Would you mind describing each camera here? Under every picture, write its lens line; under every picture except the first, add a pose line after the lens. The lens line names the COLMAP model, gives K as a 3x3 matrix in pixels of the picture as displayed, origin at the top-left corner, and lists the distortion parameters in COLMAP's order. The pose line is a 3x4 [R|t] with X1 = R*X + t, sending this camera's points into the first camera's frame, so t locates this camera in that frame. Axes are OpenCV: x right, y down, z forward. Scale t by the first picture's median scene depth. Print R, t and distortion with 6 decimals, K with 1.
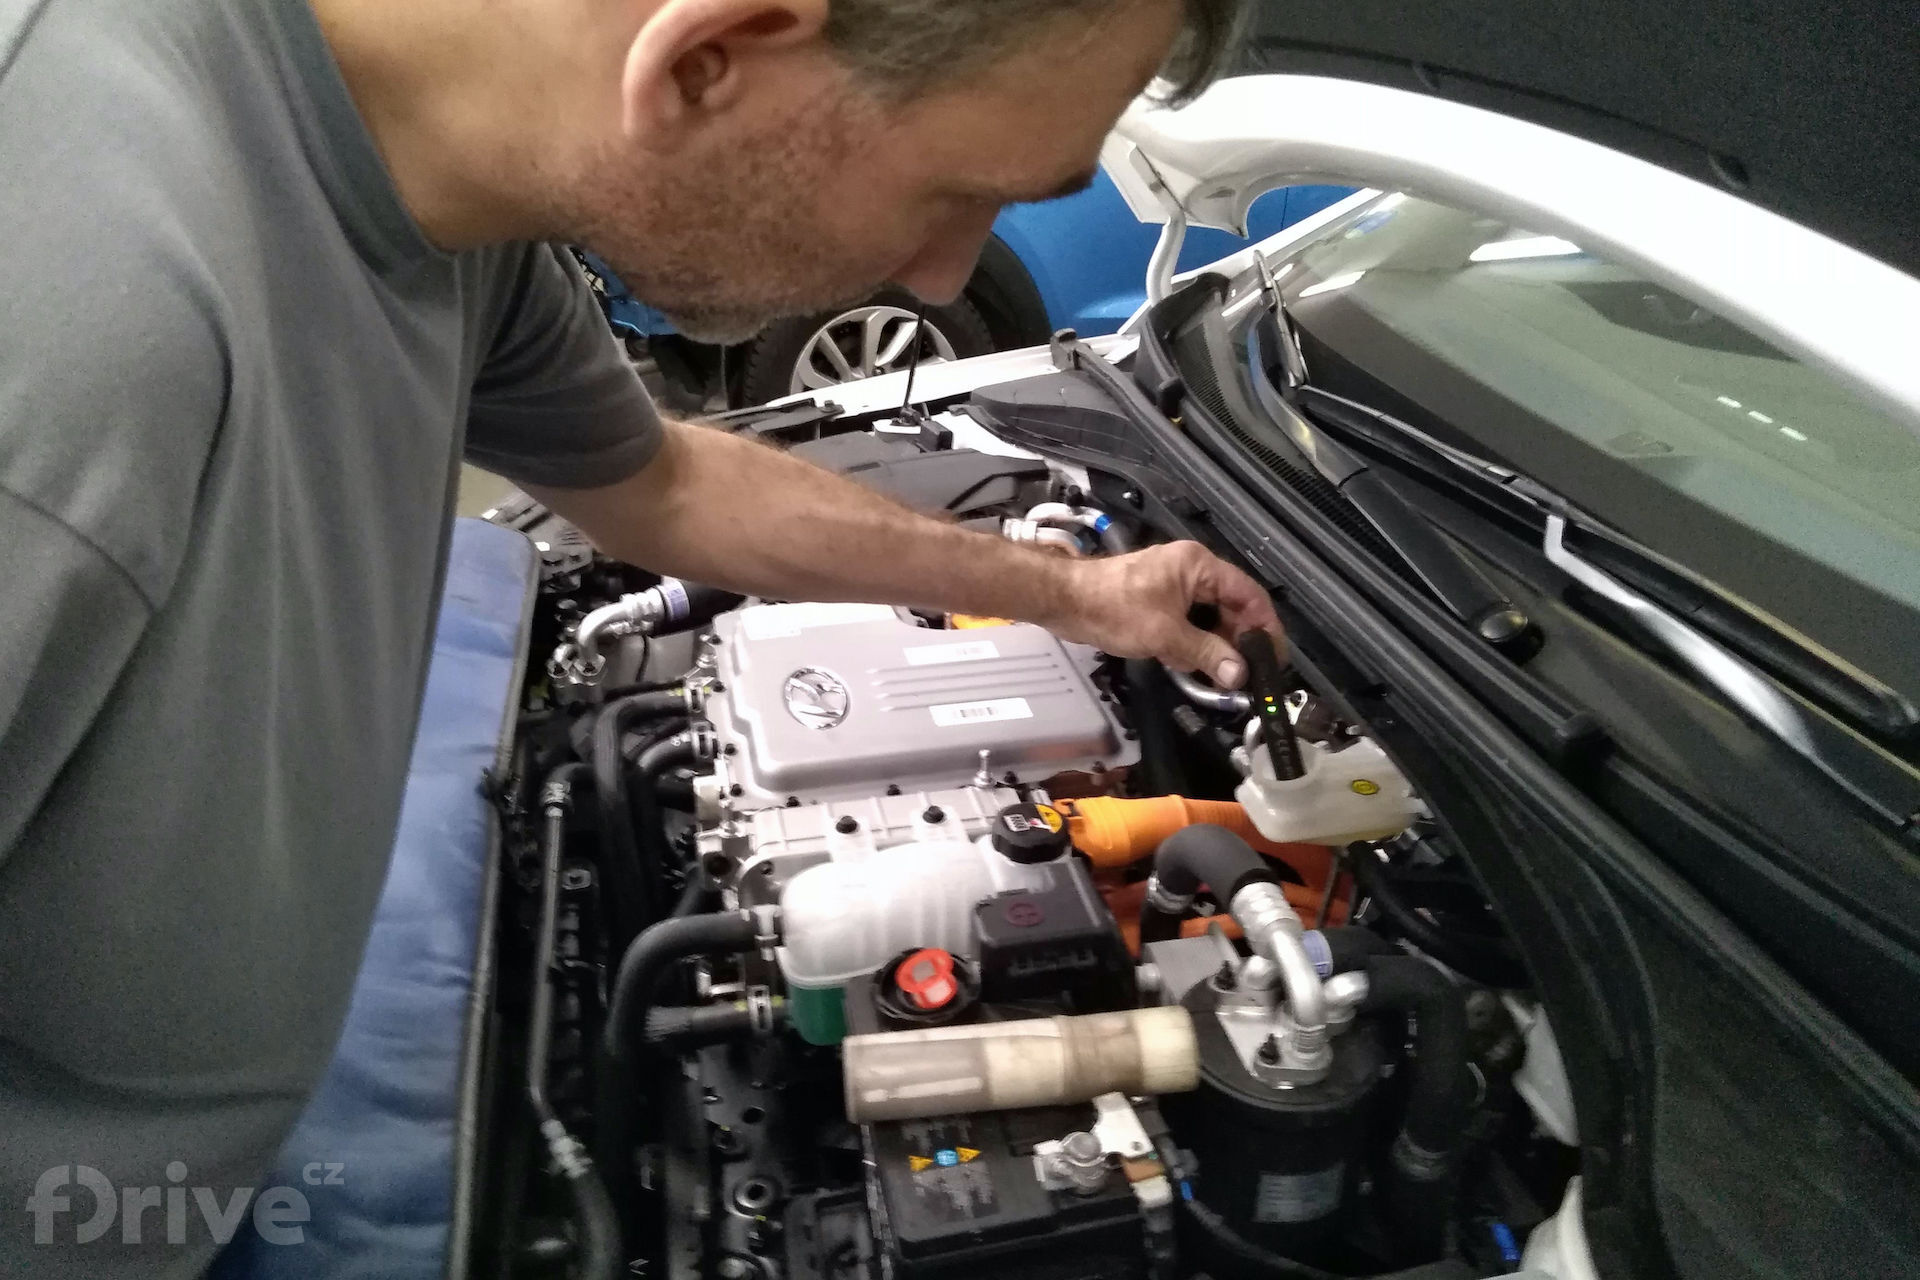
lens RADIAL K [[1436.9, 0, 960.0], [0, 1436.9, 640.0], [0, 0, 1]] dist [0.012904, 0.000212]
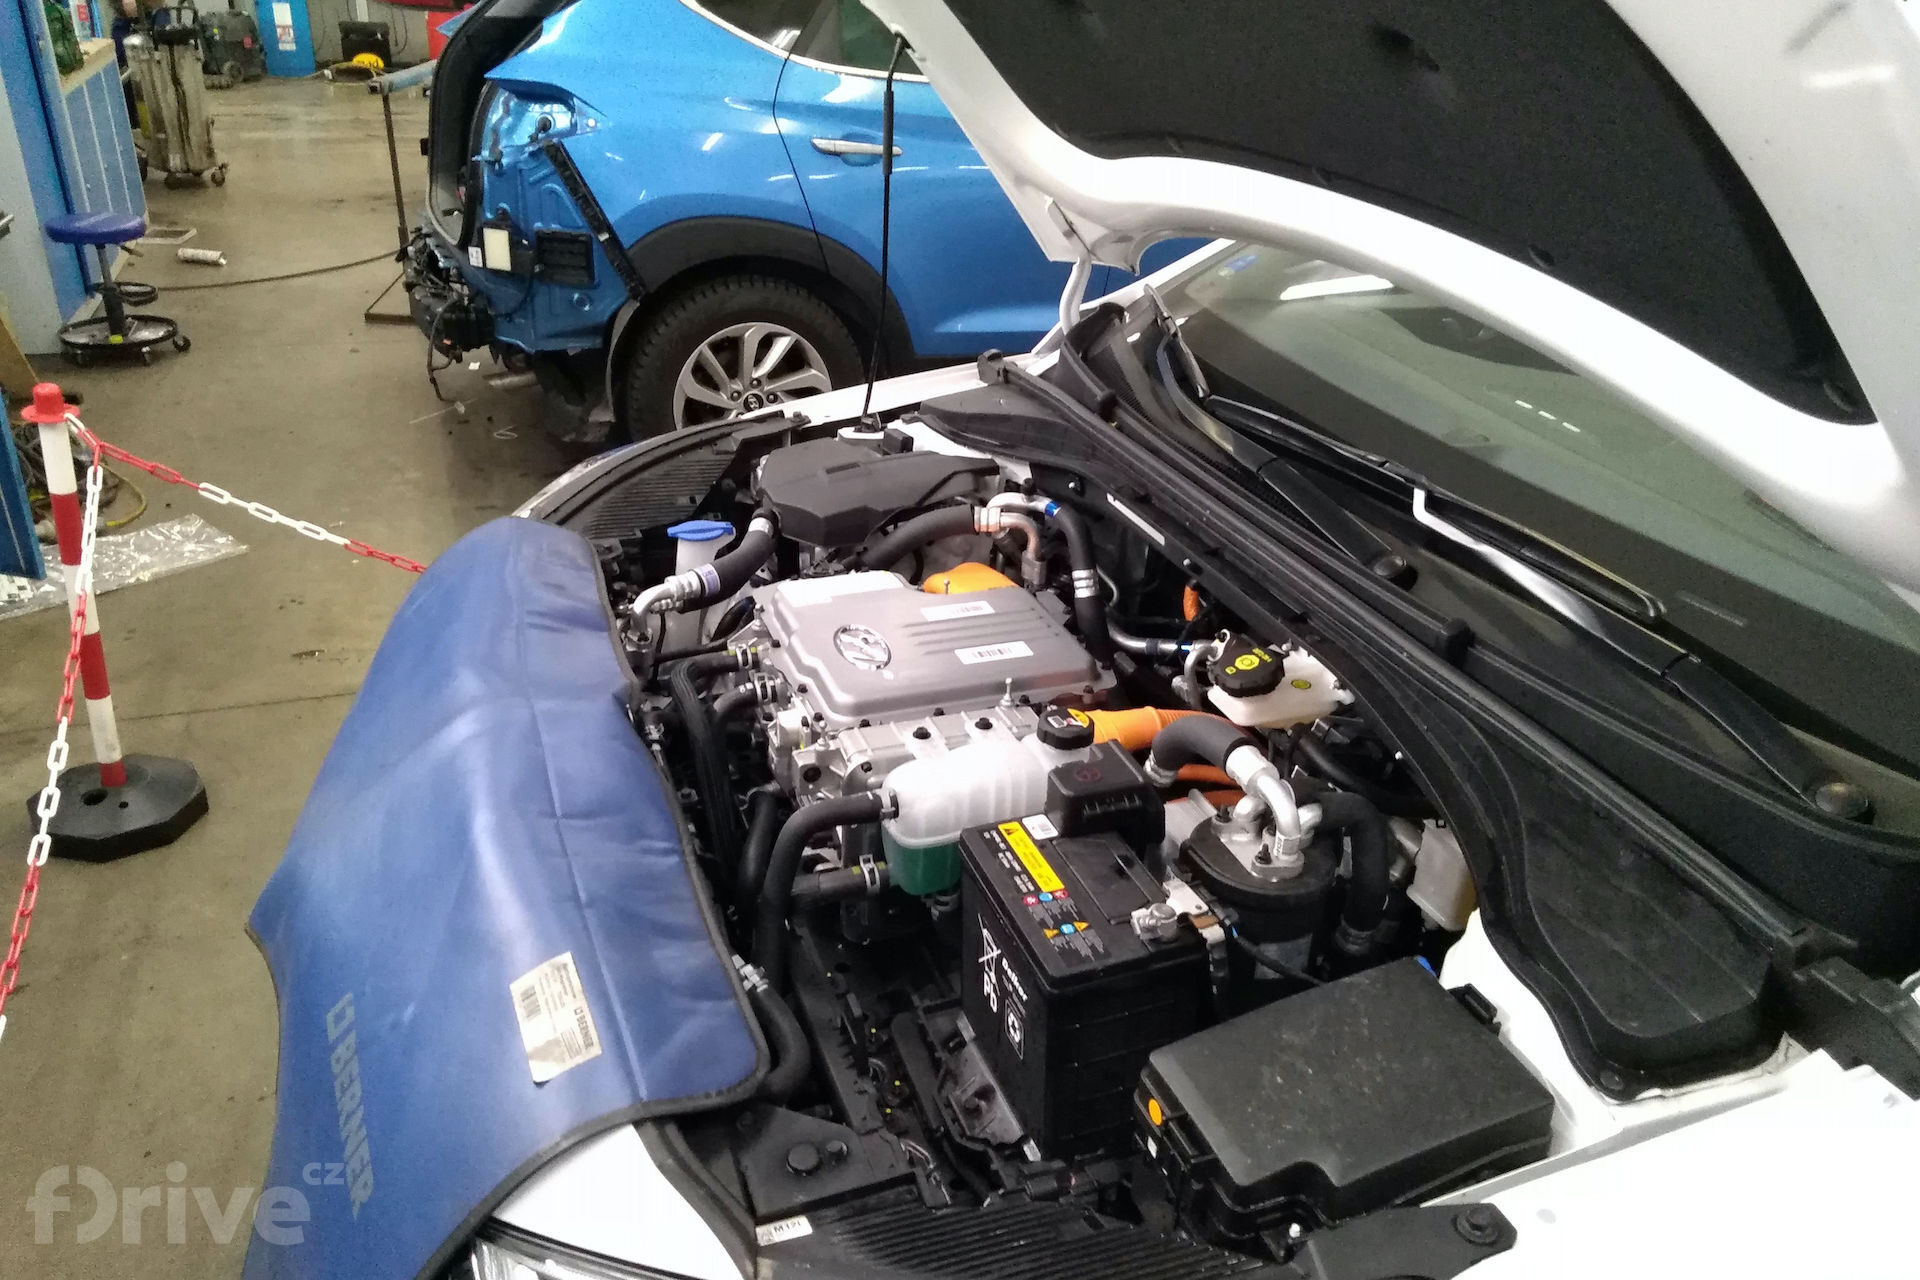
lens RADIAL K [[1445.5, 0, 960.0], [0, 1445.5, 640.0], [0, 0, 1]] dist [0.033112, 0.002009]
pose [[0.989096, -0.036810, 0.142594, -0.200180], [0.037419, 0.999298, -0.001588, 0.039672], [-0.142436, 0.006907, 0.989780, -0.282647]]
